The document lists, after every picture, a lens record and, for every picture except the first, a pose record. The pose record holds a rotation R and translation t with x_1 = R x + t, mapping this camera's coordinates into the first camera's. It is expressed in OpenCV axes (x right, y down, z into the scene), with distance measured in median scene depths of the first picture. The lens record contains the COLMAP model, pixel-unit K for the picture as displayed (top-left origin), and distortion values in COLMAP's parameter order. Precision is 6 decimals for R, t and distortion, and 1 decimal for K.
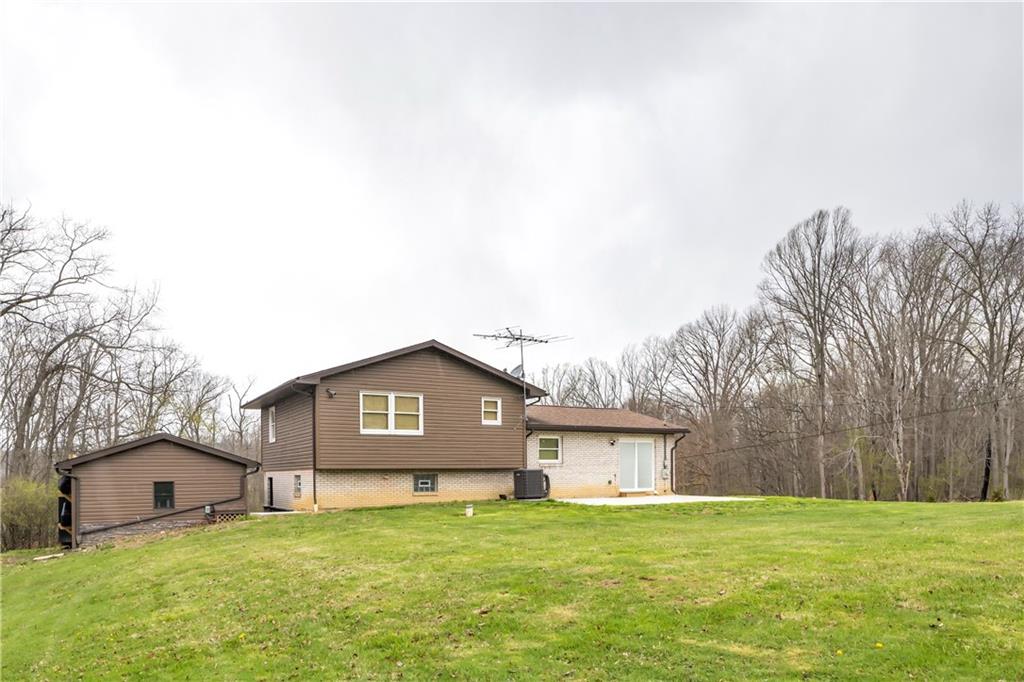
lens RADIAL K [[713.5, 0, 501.9], [0, 713.5, 463.2], [0, 0, 1]] dist [-0.004532, -0.001644]
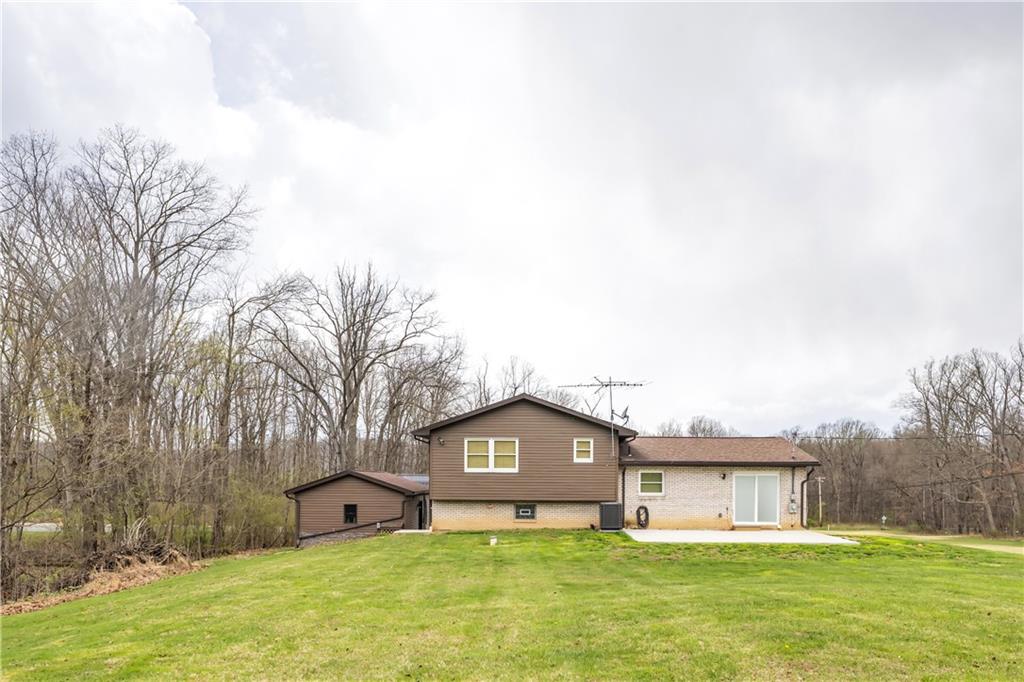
lens RADIAL K [[713.5, 0, 501.9], [0, 713.5, 463.2], [0, 0, 1]] dist [-0.004532, -0.001644]
pose [[0.848591, 0.004036, -0.529034, 0.477542], [-0.004540, 0.999990, 0.000346, -0.052435], [0.529030, 0.002108, 0.848601, -0.032640]]
